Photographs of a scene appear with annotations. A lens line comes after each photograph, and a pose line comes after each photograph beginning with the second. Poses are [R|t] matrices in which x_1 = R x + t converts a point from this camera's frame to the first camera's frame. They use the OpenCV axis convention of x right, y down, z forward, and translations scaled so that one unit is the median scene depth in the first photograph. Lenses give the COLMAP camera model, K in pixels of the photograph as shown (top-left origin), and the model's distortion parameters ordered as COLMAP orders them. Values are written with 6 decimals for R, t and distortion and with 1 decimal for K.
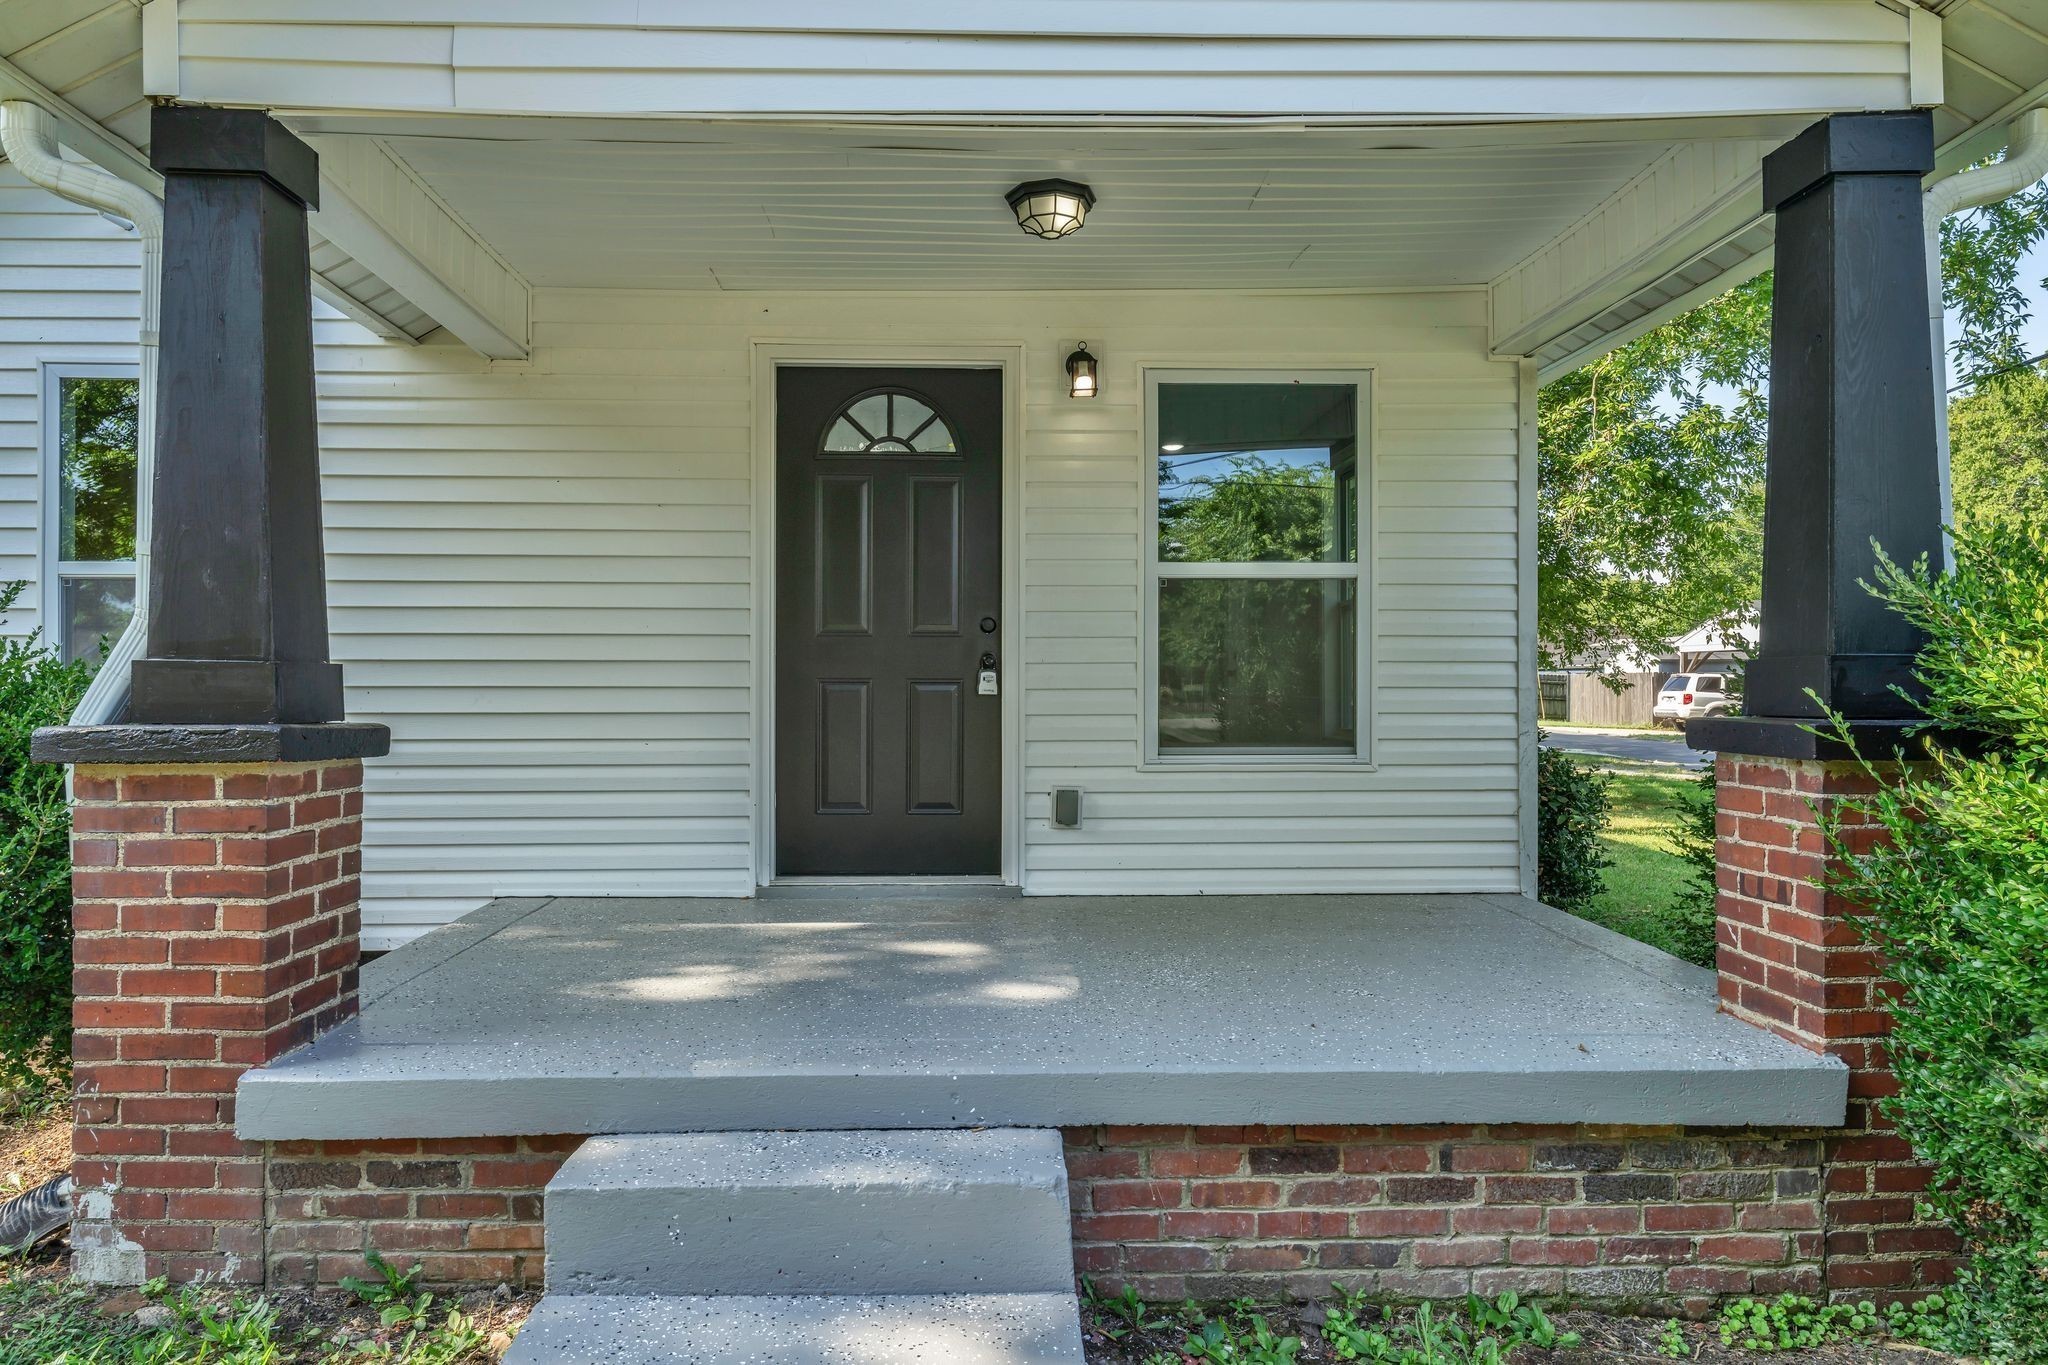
lens RADIAL K [[1320.3, 0, 1024.0], [0, 1320.3, 682.5], [0, 0, 1]] dist [-0.009123, 0.001158]
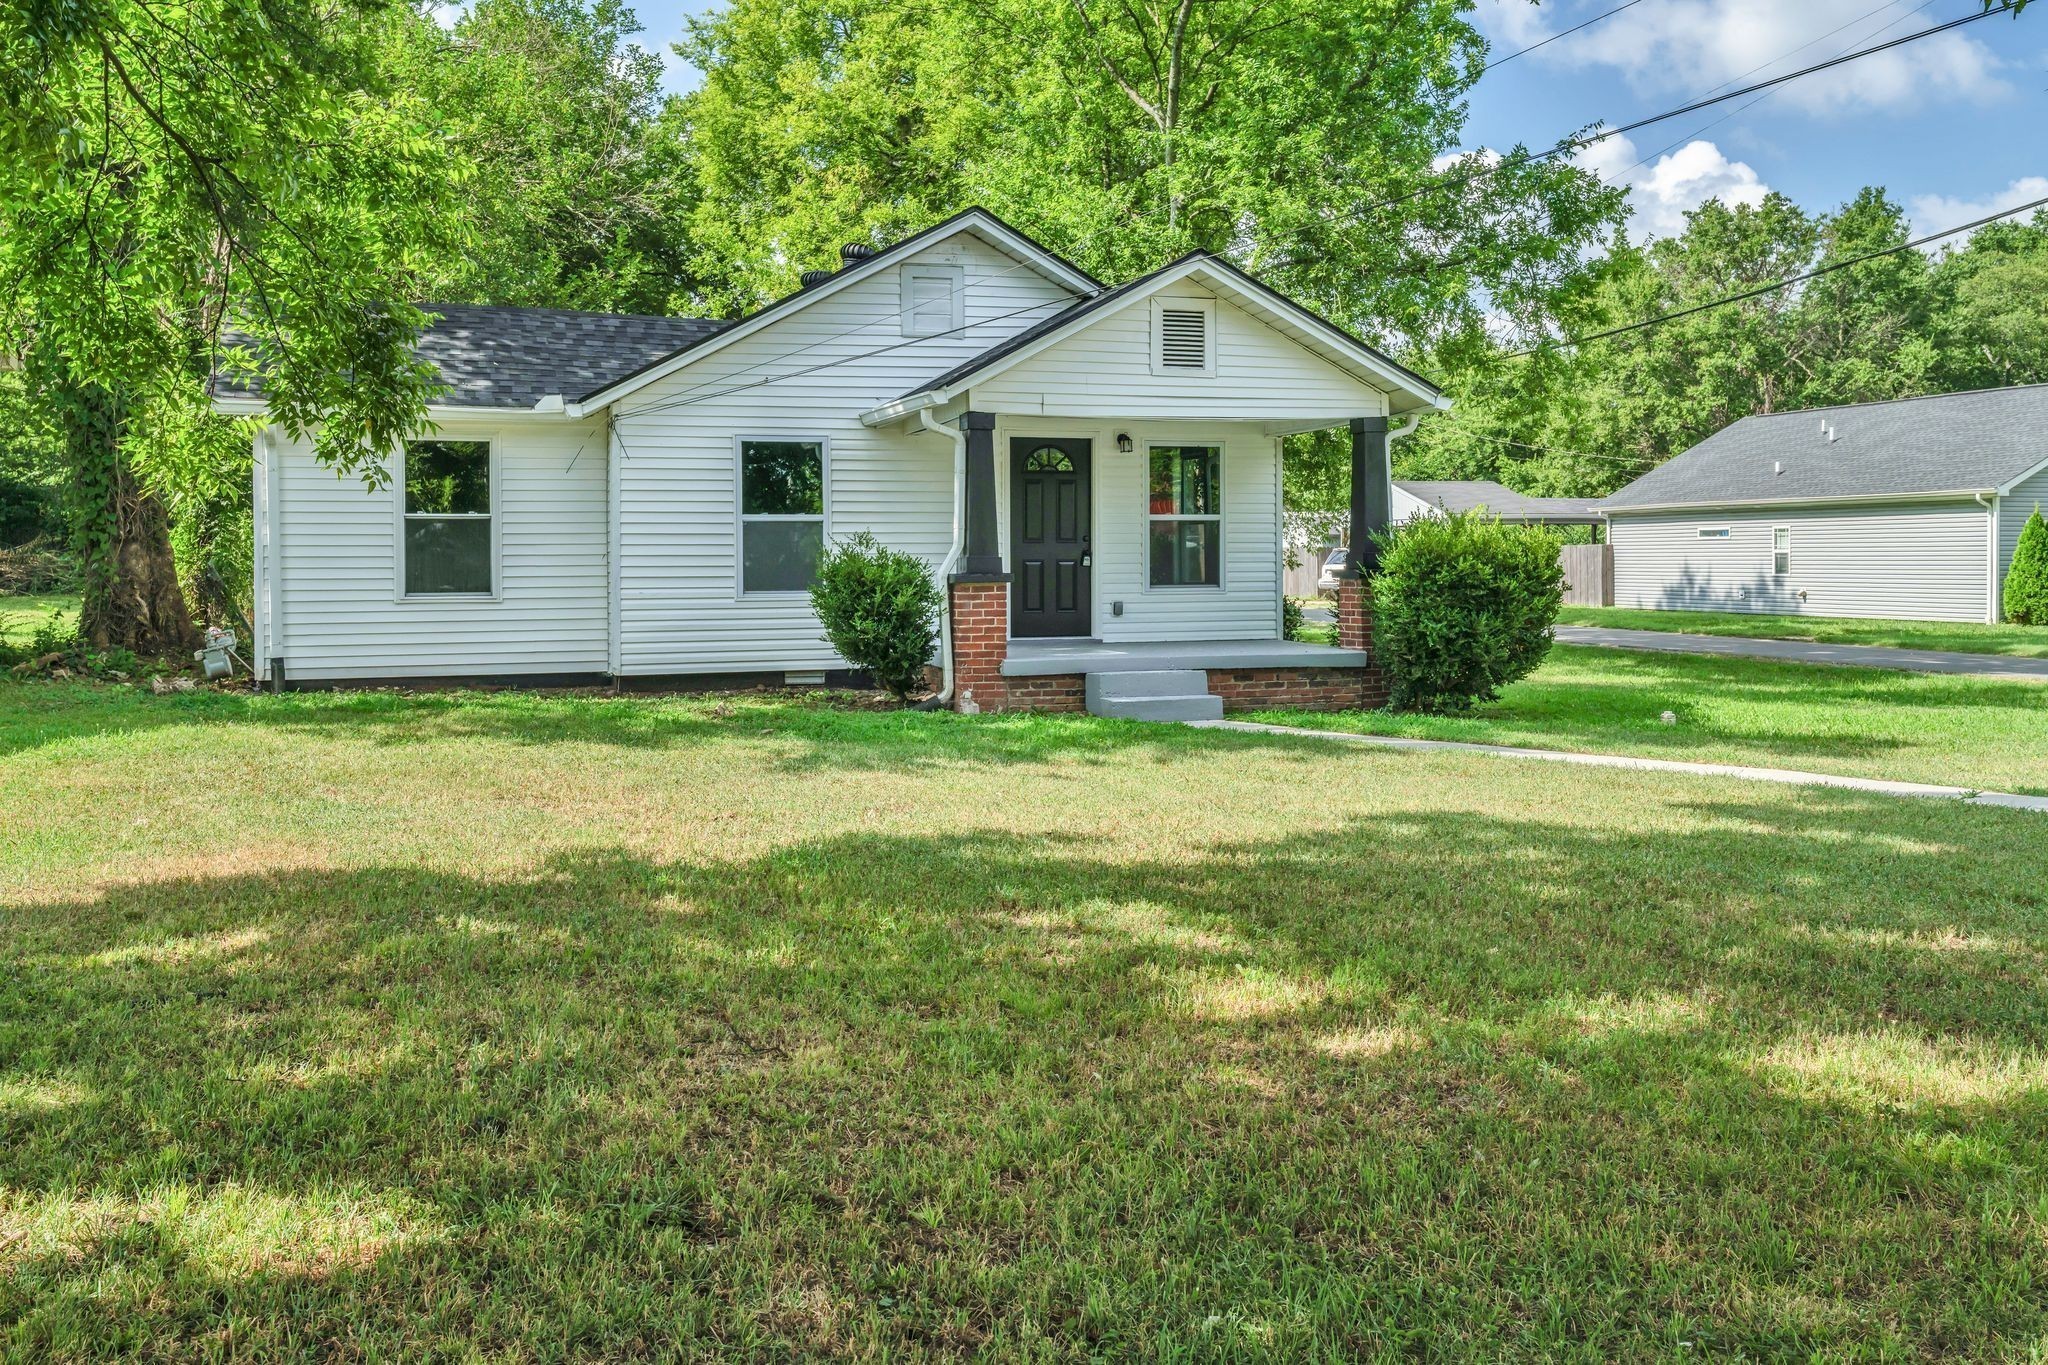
lens RADIAL K [[2180.4, 0, 1024.0], [0, 2180.4, 682.5], [0, 0, 1]] dist [-0.006378, 0.005877]
pose [[0.951045, -0.023961, 0.308123, -2.501480], [0.006422, 0.998307, 0.057812, -0.017087], [-0.308986, -0.053004, 0.949588, -5.158563]]
